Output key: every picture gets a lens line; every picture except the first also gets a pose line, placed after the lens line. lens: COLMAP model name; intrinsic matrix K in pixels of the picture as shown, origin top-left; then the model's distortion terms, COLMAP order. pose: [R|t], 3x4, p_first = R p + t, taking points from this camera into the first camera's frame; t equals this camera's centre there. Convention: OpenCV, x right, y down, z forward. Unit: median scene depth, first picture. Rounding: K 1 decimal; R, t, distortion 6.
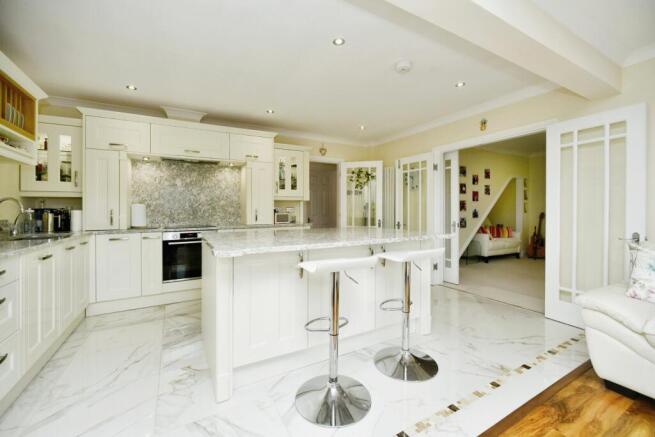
lens RADIAL K [[270.5, 0, 327.5], [0, 270.5, 217.0], [0, 0, 1]] dist [0.011325, 0.000009]
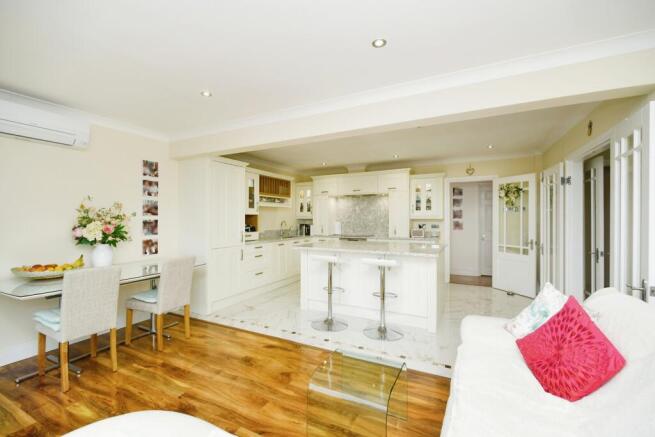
lens RADIAL K [[270.5, 0, 326.6], [0, 270.5, 218.3], [0, 0, 1]] dist [0.011325, 0.000009]
pose [[0.568724, 0.000781, -0.822528, 0.676897], [-0.026343, 0.999504, -0.017265, -0.034734], [0.822107, 0.031487, 0.568462, -0.070493]]
